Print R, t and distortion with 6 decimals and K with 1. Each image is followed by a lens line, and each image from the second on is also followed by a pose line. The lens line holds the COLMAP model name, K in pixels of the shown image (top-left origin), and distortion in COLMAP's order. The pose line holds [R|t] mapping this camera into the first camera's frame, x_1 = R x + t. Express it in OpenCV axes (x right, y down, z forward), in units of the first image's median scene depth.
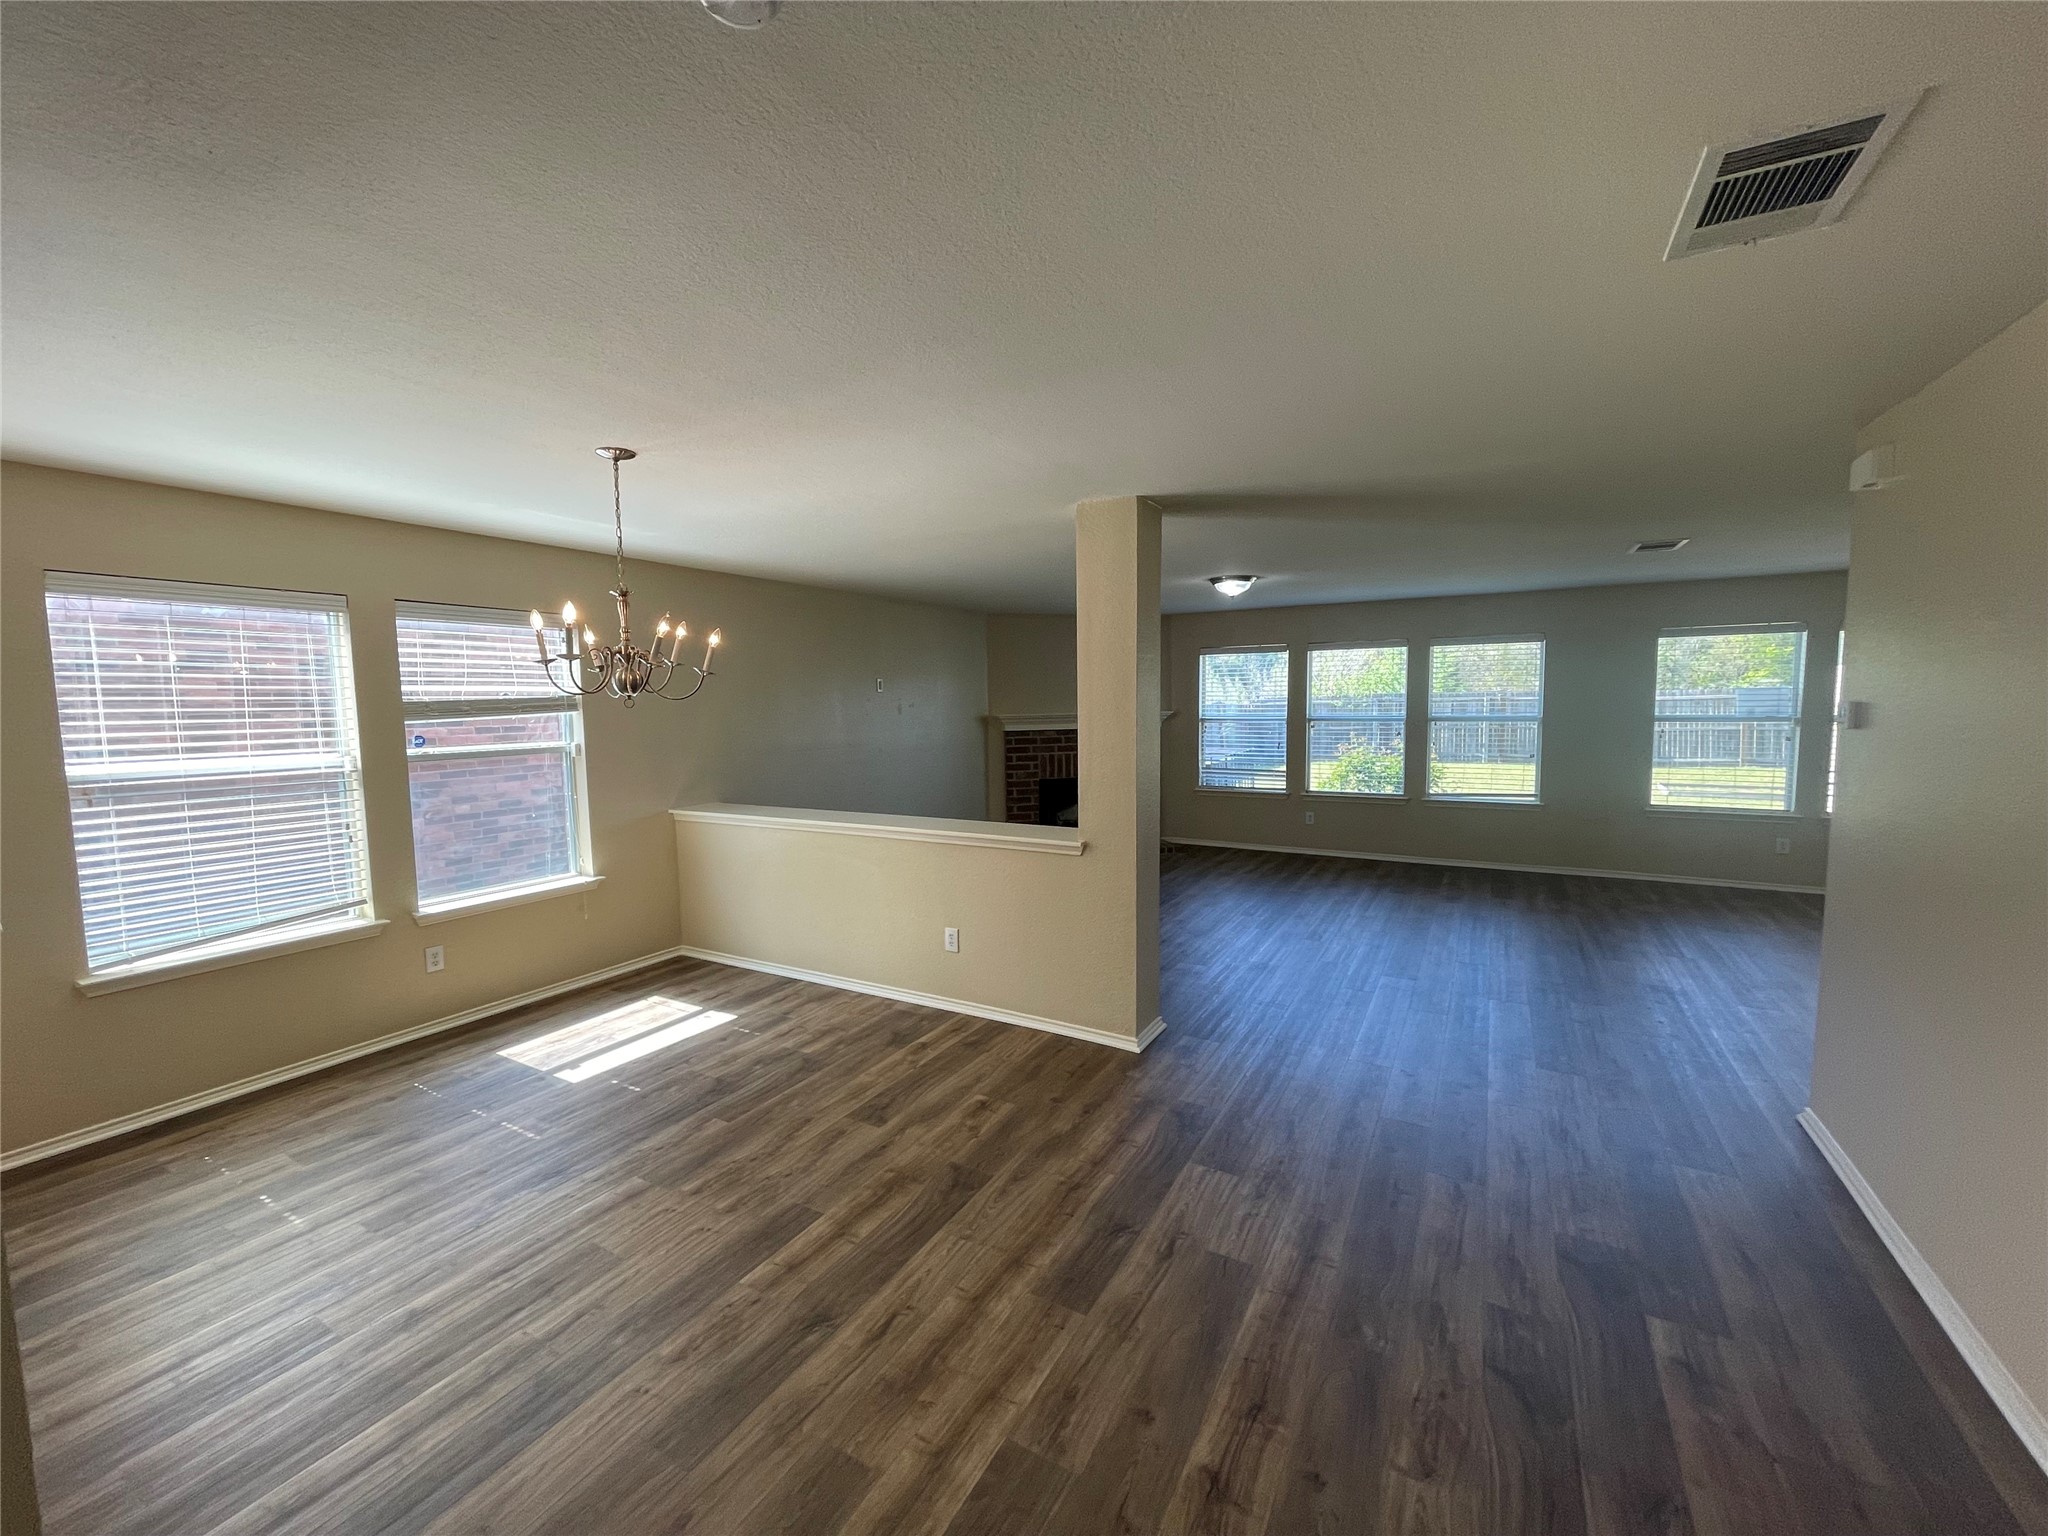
lens RADIAL K [[828.3, 0, 1016.3], [0, 828.3, 745.1], [0, 0, 1]] dist [-0.002815, -0.000582]
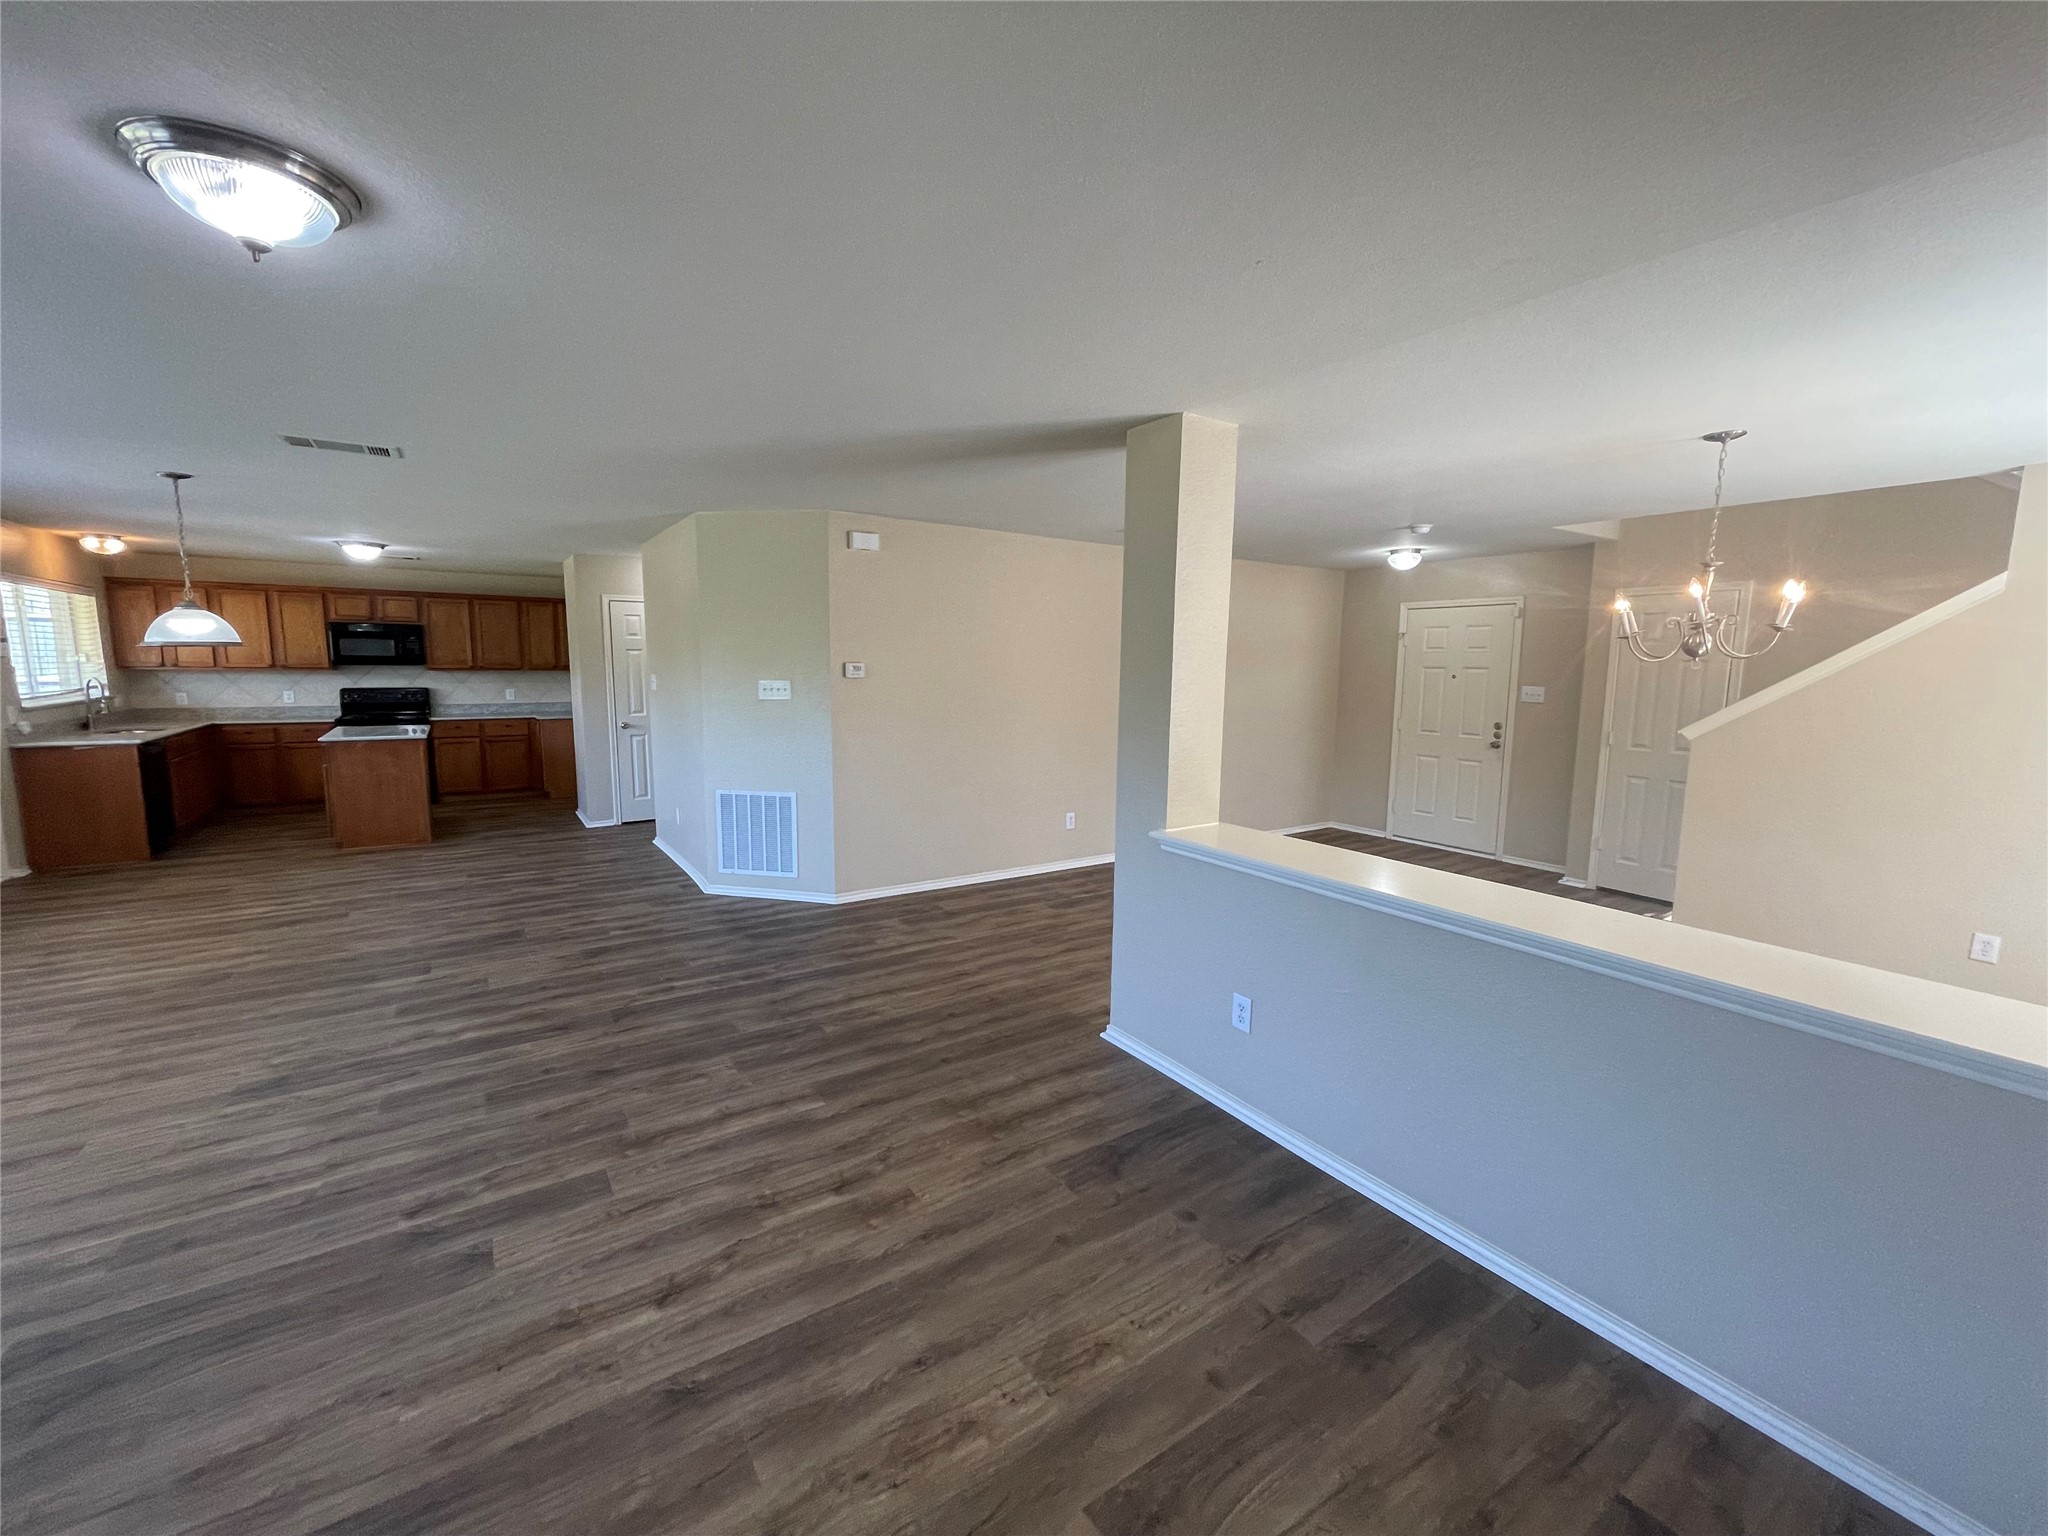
lens RADIAL K [[827.3, 0, 1014.8], [0, 827.3, 767.1], [0, 0, 1]] dist [-0.000950, -0.000021]
pose [[-0.894628, -0.057380, 0.443111, -0.052047], [0.022626, 0.984630, 0.173184, -0.044834], [-0.446238, 0.164961, -0.879579, 0.860146]]
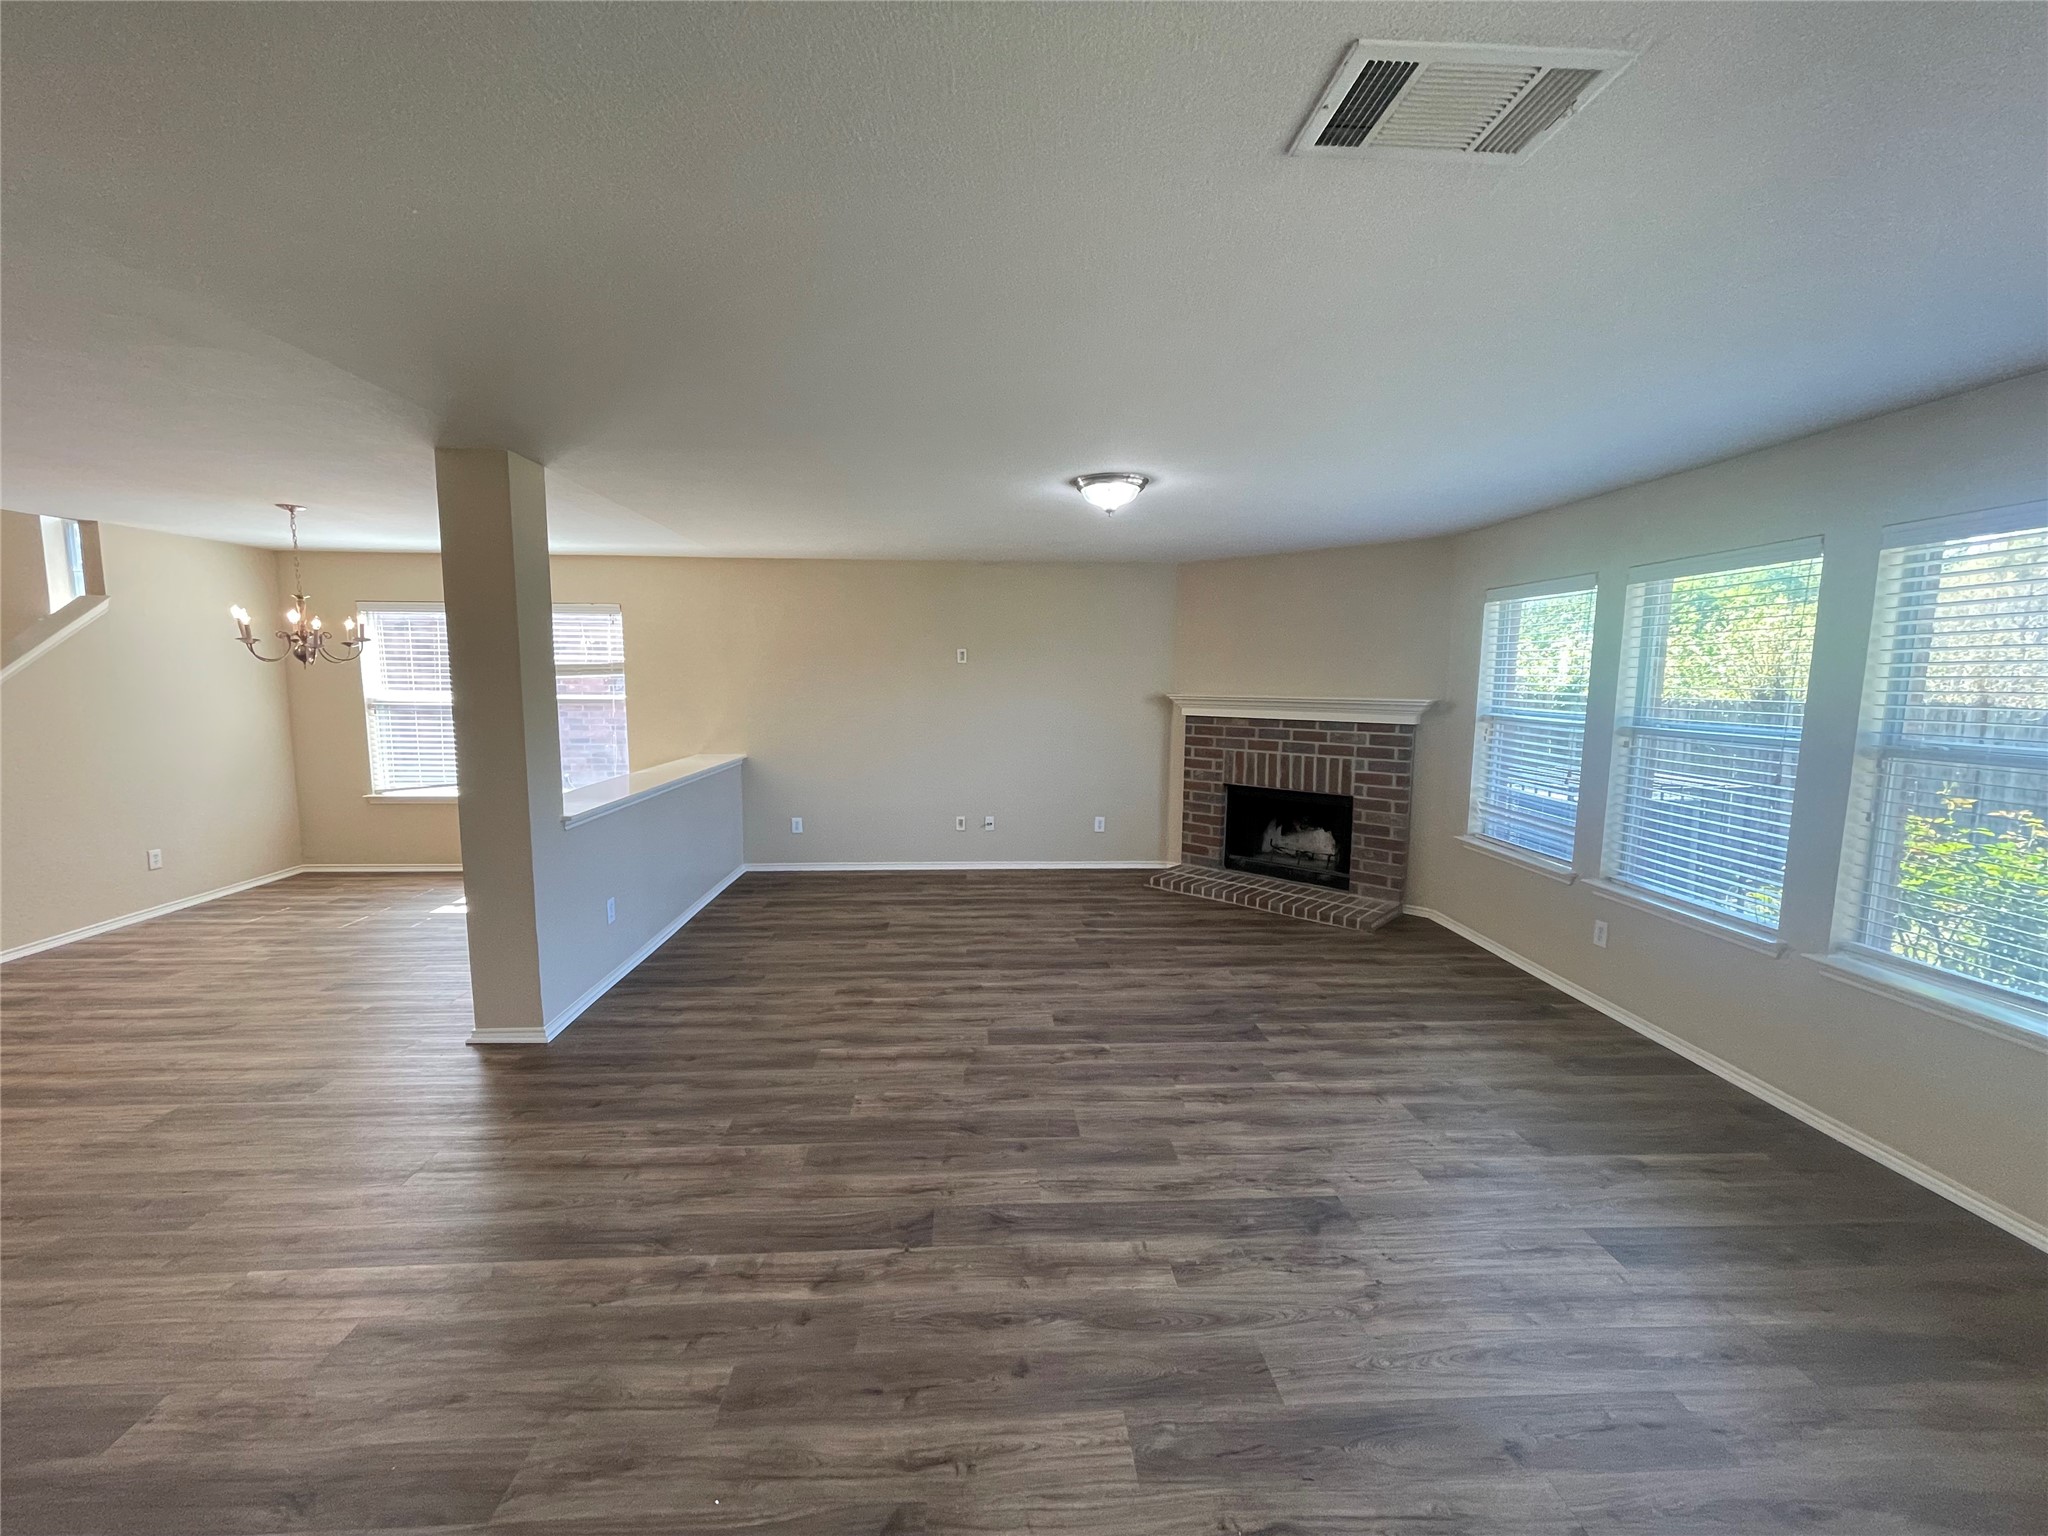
lens RADIAL K [[827.3, 0, 1014.8], [0, 827.3, 767.1], [0, 0, 1]] dist [-0.000950, -0.000021]
pose [[0.540626, 0.111030, -0.833904, 0.563215], [-0.061694, 0.993816, 0.092325, -0.031088], [0.838998, 0.001534, 0.544133, 0.458474]]
